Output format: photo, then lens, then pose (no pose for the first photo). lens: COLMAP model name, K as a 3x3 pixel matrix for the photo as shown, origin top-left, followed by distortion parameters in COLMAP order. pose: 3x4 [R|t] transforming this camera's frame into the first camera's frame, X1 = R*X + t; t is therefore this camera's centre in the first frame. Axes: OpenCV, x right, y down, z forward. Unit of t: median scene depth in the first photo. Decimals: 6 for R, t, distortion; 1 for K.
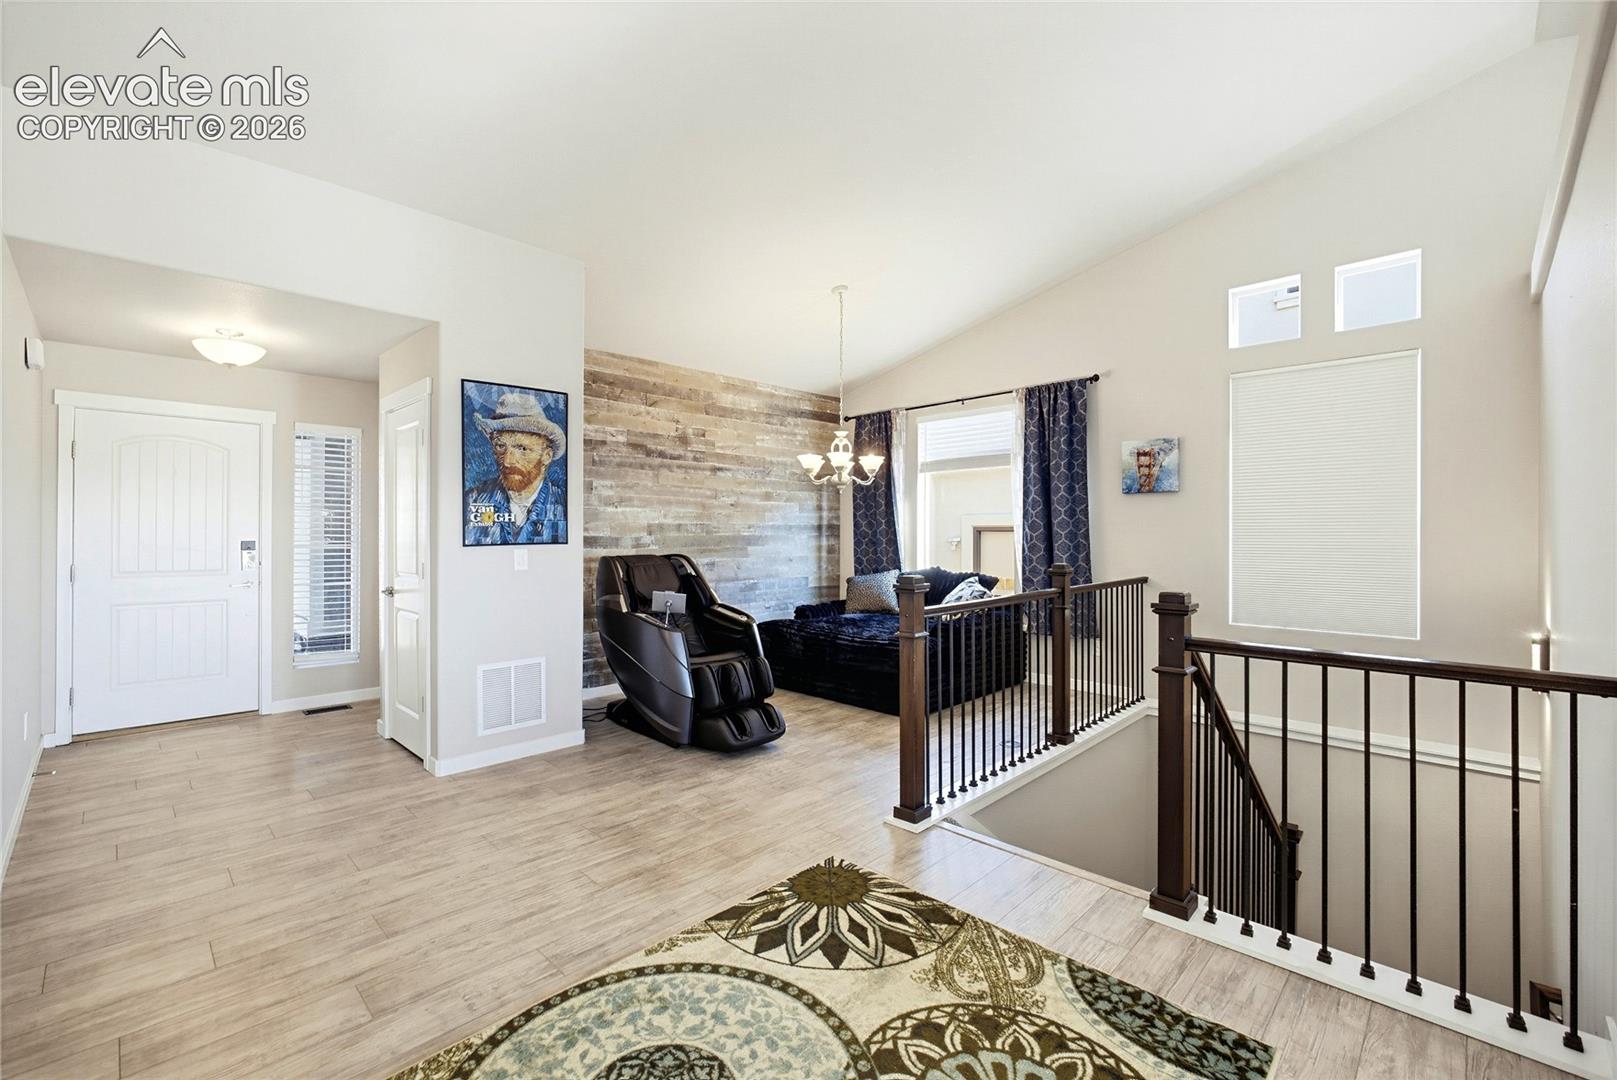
lens RADIAL K [[688.9, 0, 805.0], [0, 688.9, 535.9], [0, 0, 1]] dist [-0.012934, 0.000840]
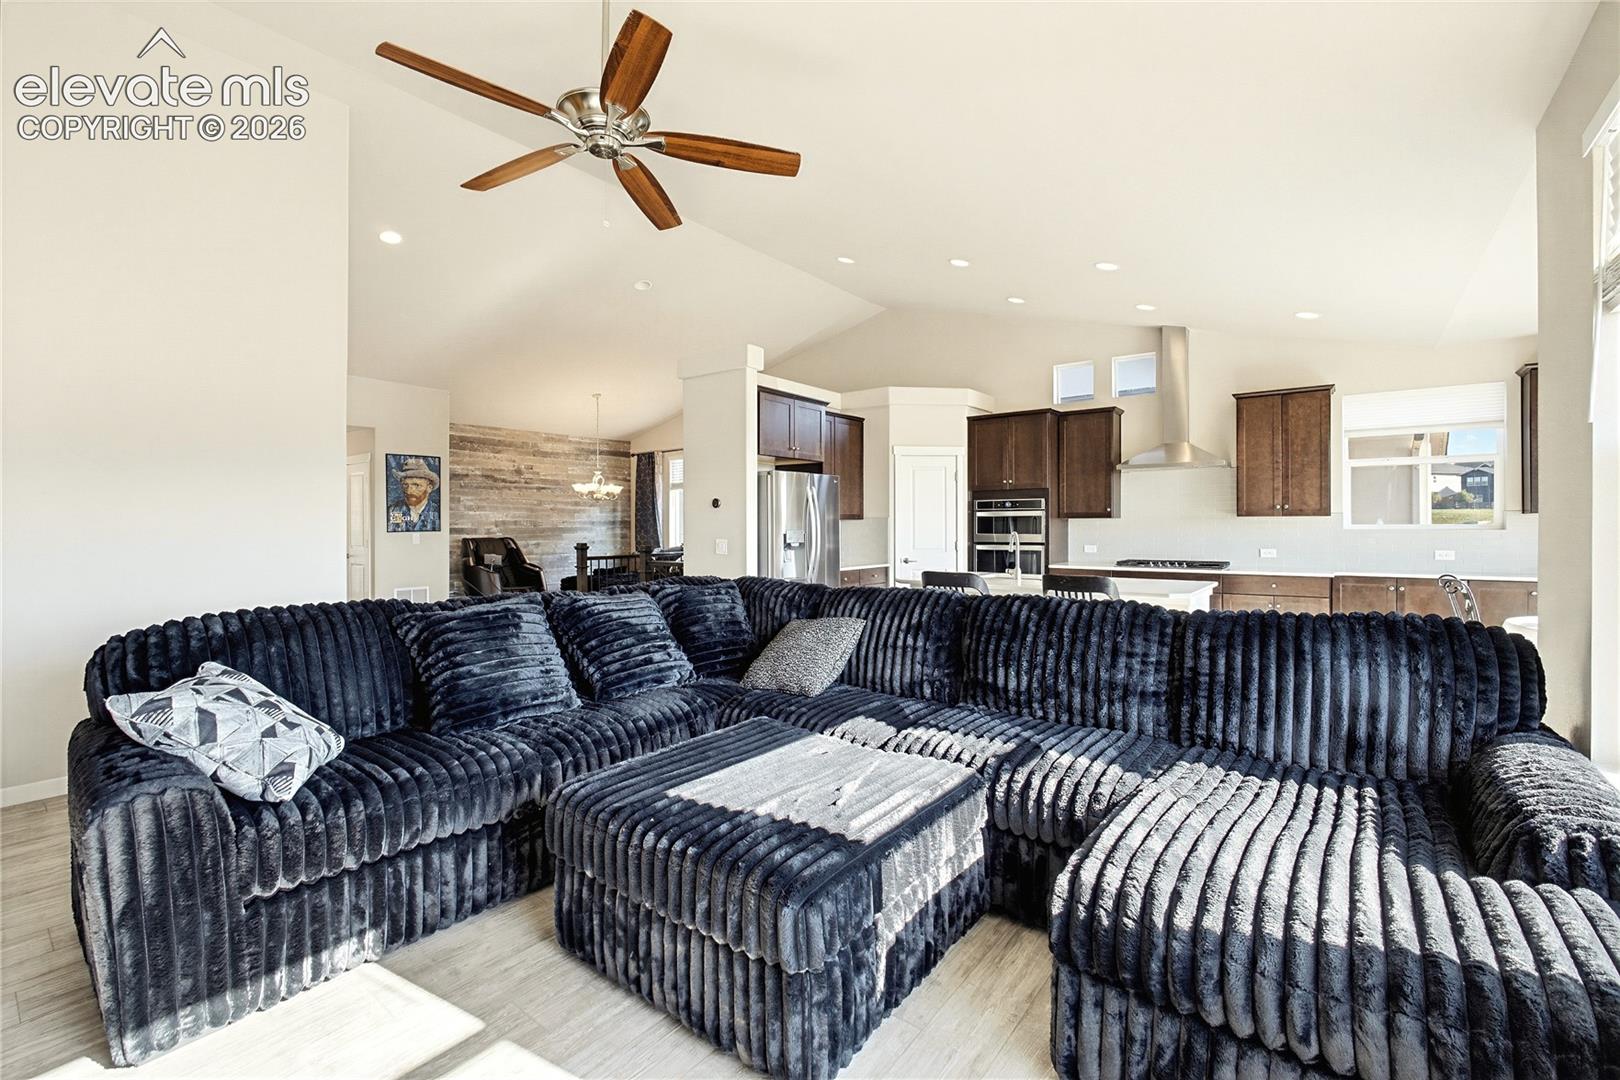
lens RADIAL K [[690.2, 0, 808.1], [0, 690.2, 534.5], [0, 0, 1]] dist [-0.012934, 0.000840]
pose [[0.994390, -0.001721, 0.105766, 0.380439], [0.000887, 0.999968, 0.007928, 0.004530], [-0.105776, -0.007790, 0.994359, -0.831325]]
